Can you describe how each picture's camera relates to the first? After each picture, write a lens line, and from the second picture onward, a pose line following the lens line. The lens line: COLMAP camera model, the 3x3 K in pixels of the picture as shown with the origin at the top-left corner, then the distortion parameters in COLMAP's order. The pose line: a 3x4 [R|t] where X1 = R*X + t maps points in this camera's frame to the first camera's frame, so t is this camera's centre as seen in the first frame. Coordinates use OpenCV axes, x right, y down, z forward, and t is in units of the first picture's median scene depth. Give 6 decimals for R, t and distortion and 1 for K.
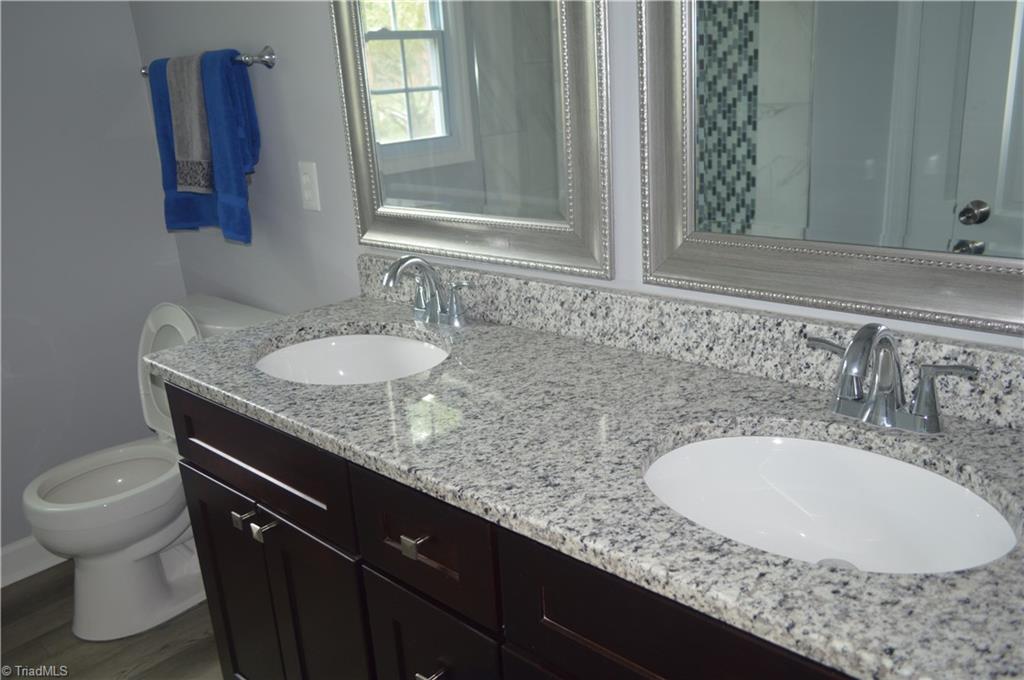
lens RADIAL K [[801.3, 0, 539.7], [0, 801.3, 361.6], [0, 0, 1]] dist [-0.024627, 0.009707]
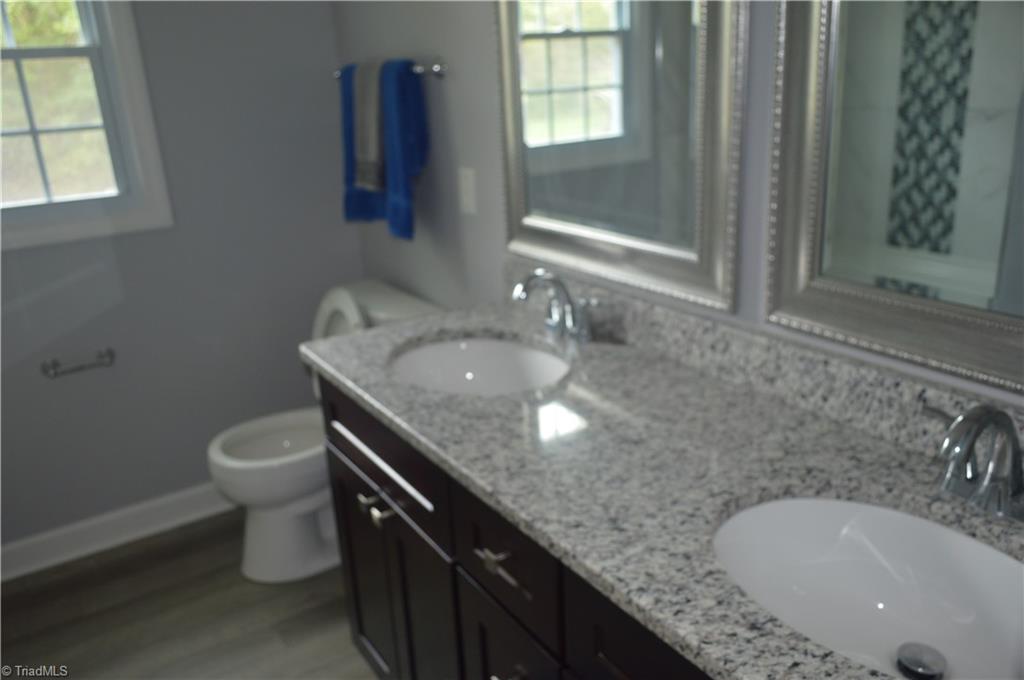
lens RADIAL K [[801.3, 0, 533.0], [0, 801.3, 360.3], [0, 0, 1]] dist [-0.024627, 0.009707]
pose [[0.967184, 0.098439, -0.234233, 0.094910], [-0.092546, 0.995056, 0.036045, -0.064338], [0.236623, -0.013185, 0.971512, -0.010445]]
